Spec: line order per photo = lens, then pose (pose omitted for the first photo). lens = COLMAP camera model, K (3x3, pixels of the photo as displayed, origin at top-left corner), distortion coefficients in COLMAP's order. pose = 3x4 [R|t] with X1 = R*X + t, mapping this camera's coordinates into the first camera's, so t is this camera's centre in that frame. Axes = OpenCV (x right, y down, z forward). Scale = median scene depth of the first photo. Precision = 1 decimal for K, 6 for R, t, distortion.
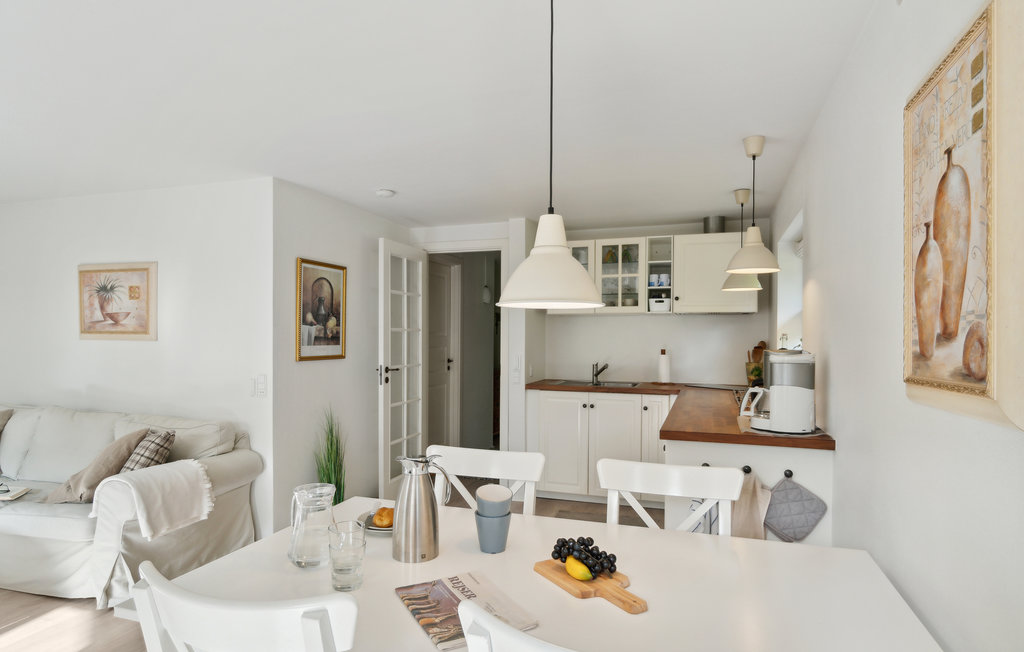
lens RADIAL K [[574.8, 0, 526.5], [0, 574.8, 338.9], [0, 0, 1]] dist [0.000518, -0.001737]
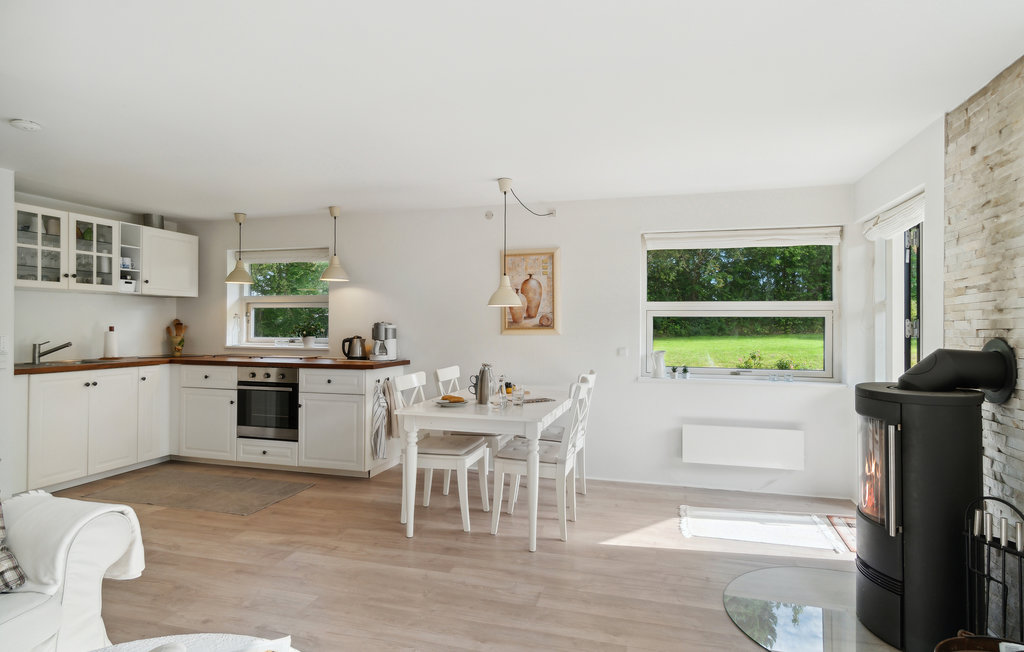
lens RADIAL K [[534.3, 0, 524.1], [0, 534.3, 328.7], [0, 0, 1]] dist [-0.007997, 0.000792]
pose [[-0.043883, -0.013401, 0.998947, -1.164166], [-0.003010, 0.999907, 0.013282, 0.010196], [-0.999032, -0.002424, -0.043919, 0.414129]]
